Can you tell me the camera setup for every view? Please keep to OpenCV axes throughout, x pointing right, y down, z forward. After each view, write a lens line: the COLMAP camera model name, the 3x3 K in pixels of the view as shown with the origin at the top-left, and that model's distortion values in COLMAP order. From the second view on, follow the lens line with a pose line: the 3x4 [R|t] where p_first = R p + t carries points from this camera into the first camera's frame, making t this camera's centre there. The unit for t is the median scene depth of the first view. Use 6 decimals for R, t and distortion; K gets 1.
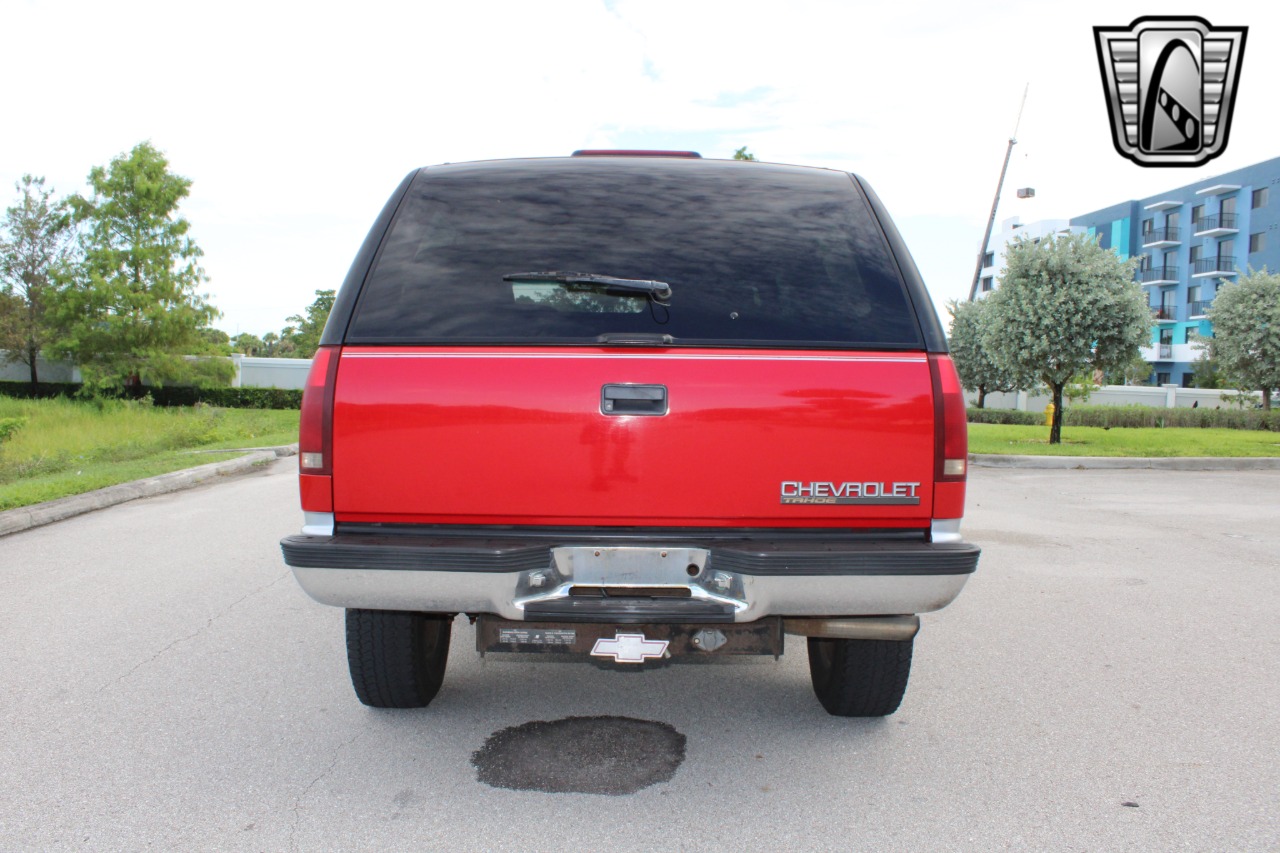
lens RADIAL K [[1052.7, 0, 629.1], [0, 1052.7, 426.3], [0, 0, 1]] dist [-0.163002, 0.140807]
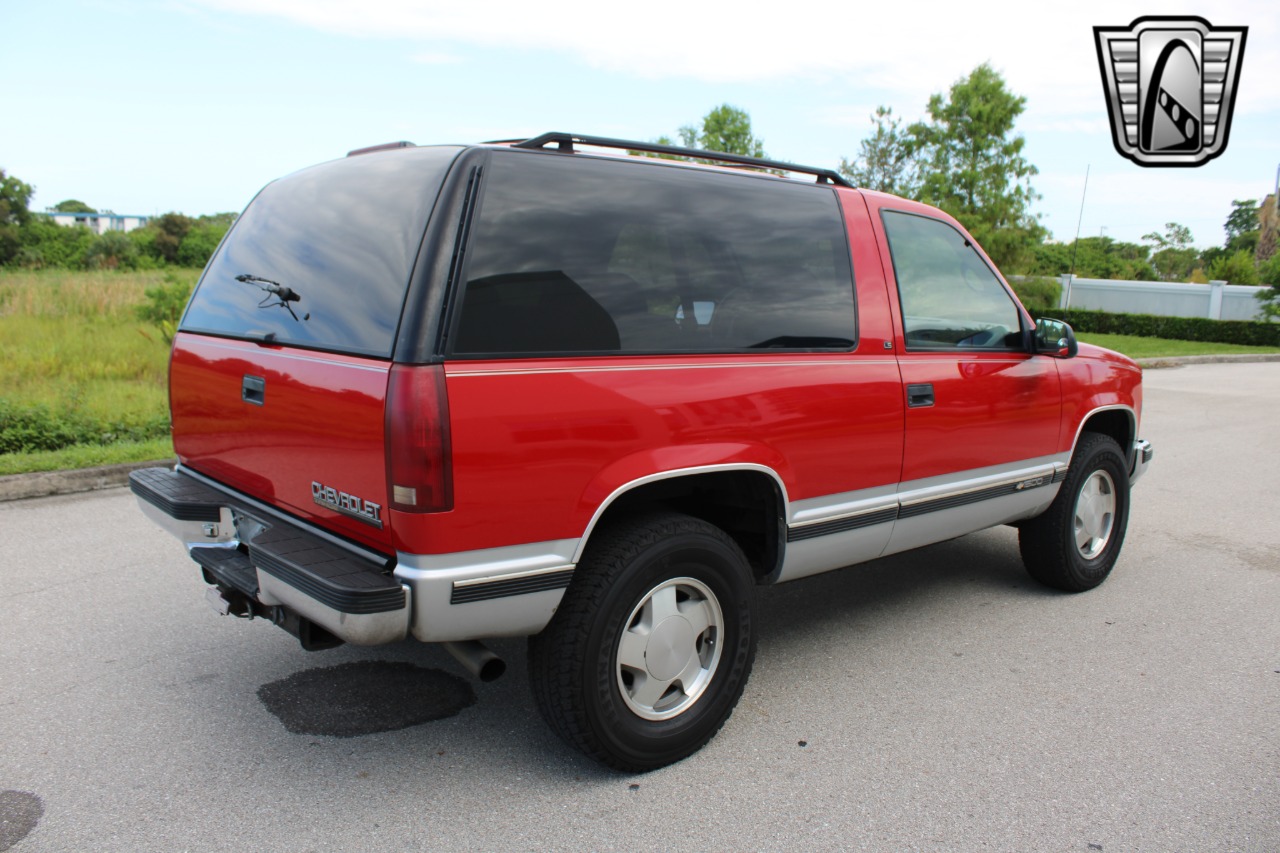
lens RADIAL K [[1055.4, 0, 623.7], [0, 1055.4, 423.9], [0, 0, 1]] dist [-0.166865, 0.150888]
pose [[0.655016, 0.104273, -0.748386, 0.112898], [-0.044185, 0.994023, 0.099825, -0.010893], [0.754322, -0.032319, 0.655709, 0.058015]]
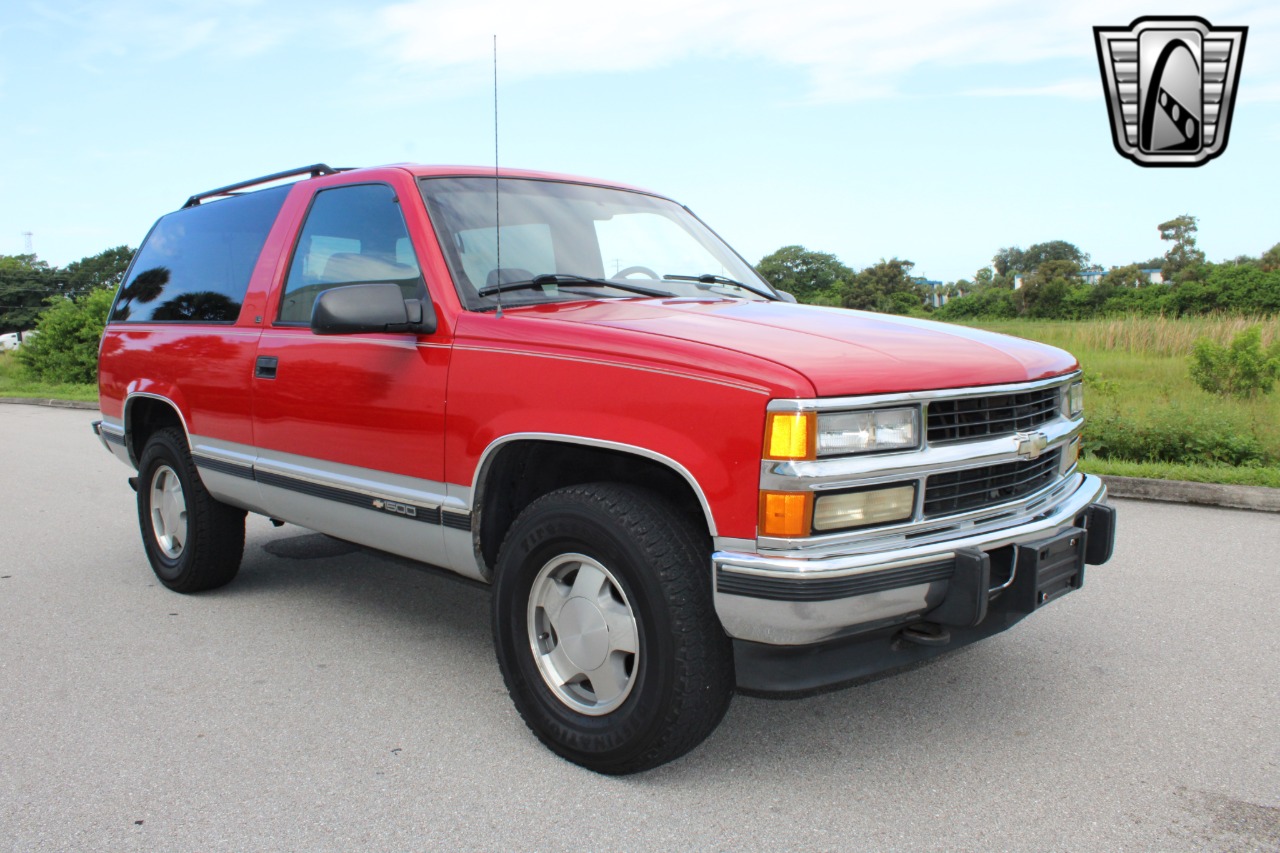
lens RADIAL K [[1055.4, 0, 623.7], [0, 1055.4, 423.9], [0, 0, 1]] dist [-0.166865, 0.150888]
pose [[-0.706977, 0.060327, -0.704659, 0.101197], [-0.029900, 0.992915, 0.115003, -0.012744], [0.706604, 0.102374, -0.700164, 0.312669]]
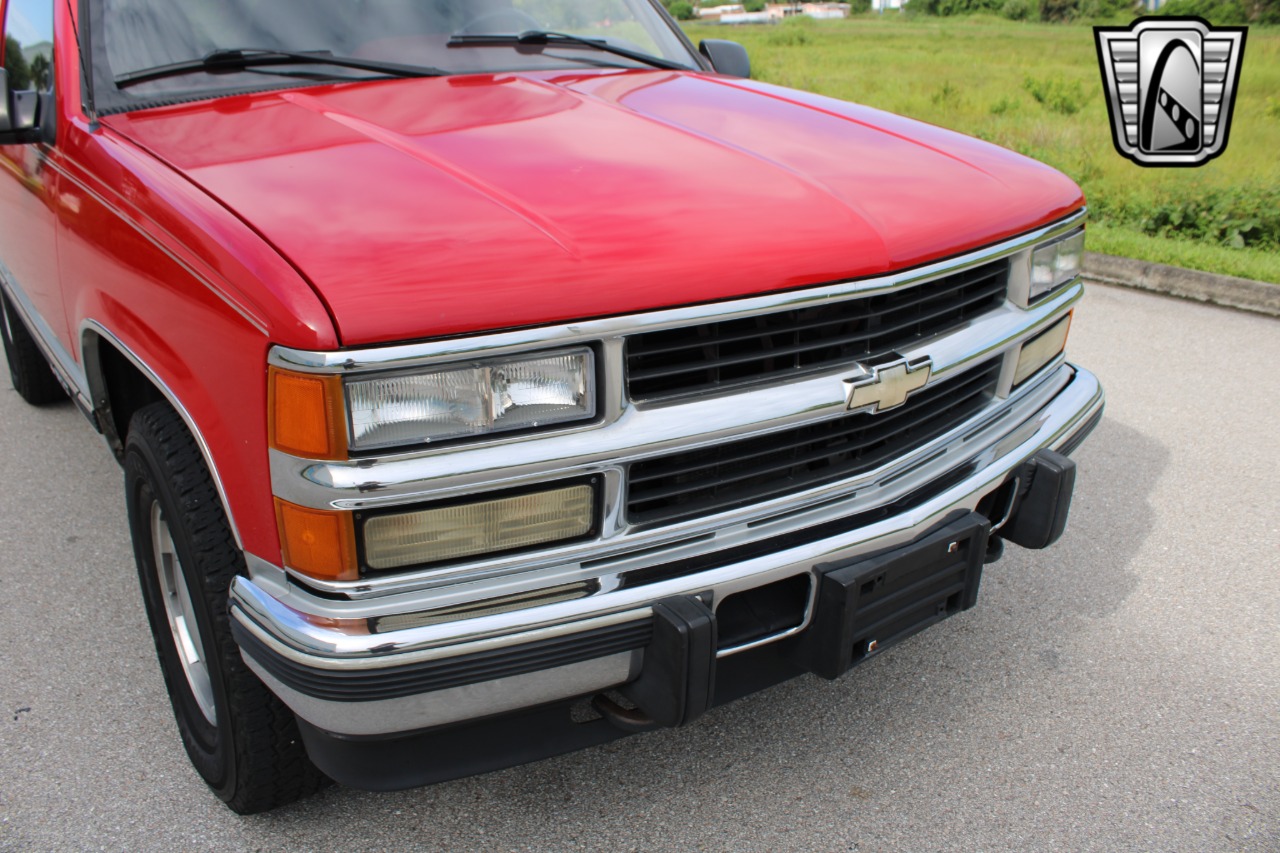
lens RADIAL K [[1056.6, 0, 625.1], [0, 1056.6, 423.2], [0, 0, 1]] dist [-0.168311, 0.152501]
pose [[-0.810658, 0.204145, -0.548778, 0.044573], [-0.029771, 0.921668, 0.386837, -0.020436], [0.584762, 0.329930, -0.741080, 0.305252]]
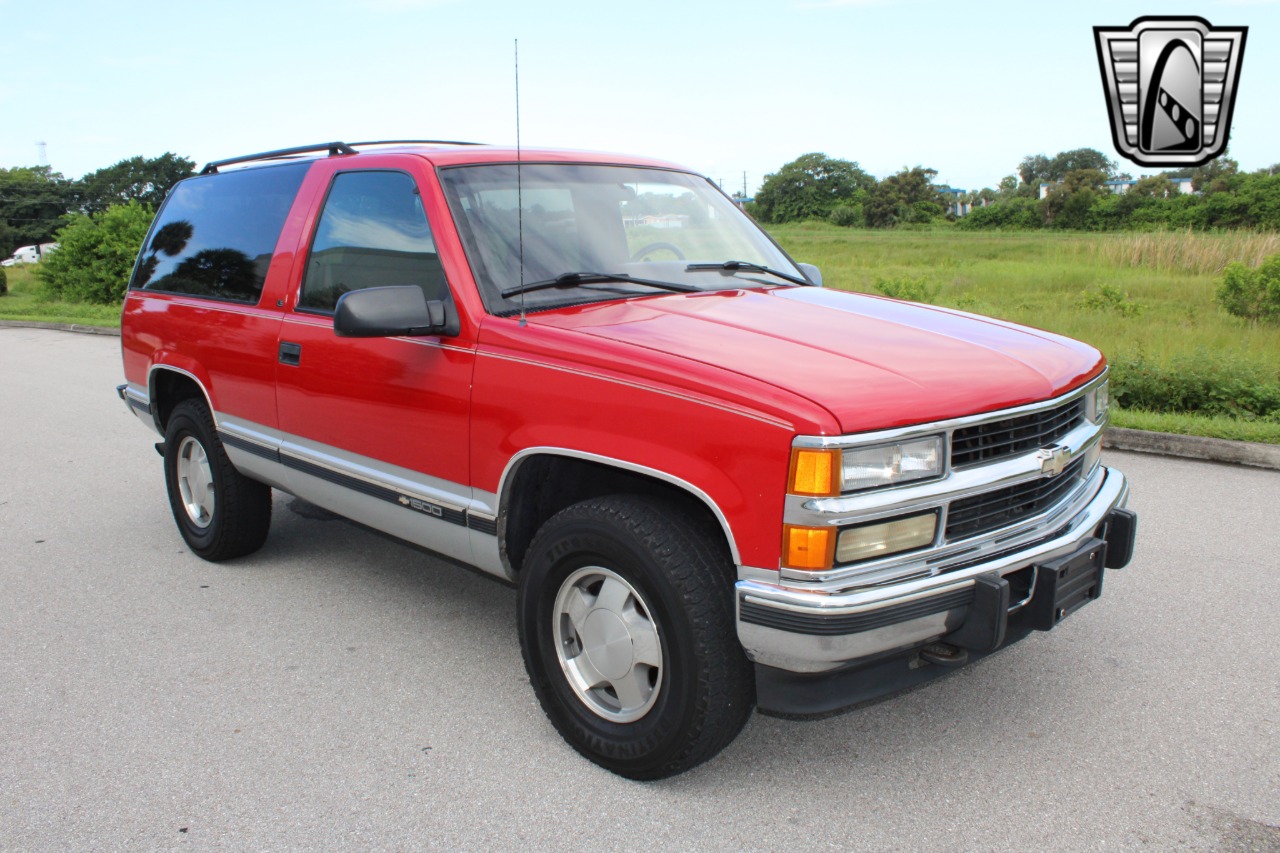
lens RADIAL K [[1055.4, 0, 623.7], [0, 1055.4, 423.9], [0, 0, 1]] dist [-0.166865, 0.150888]
pose [[-0.719433, 0.120176, -0.684087, 0.100910], [-0.028162, 0.979061, 0.201611, -0.023218], [0.693991, 0.164311, -0.700984, 0.311146]]
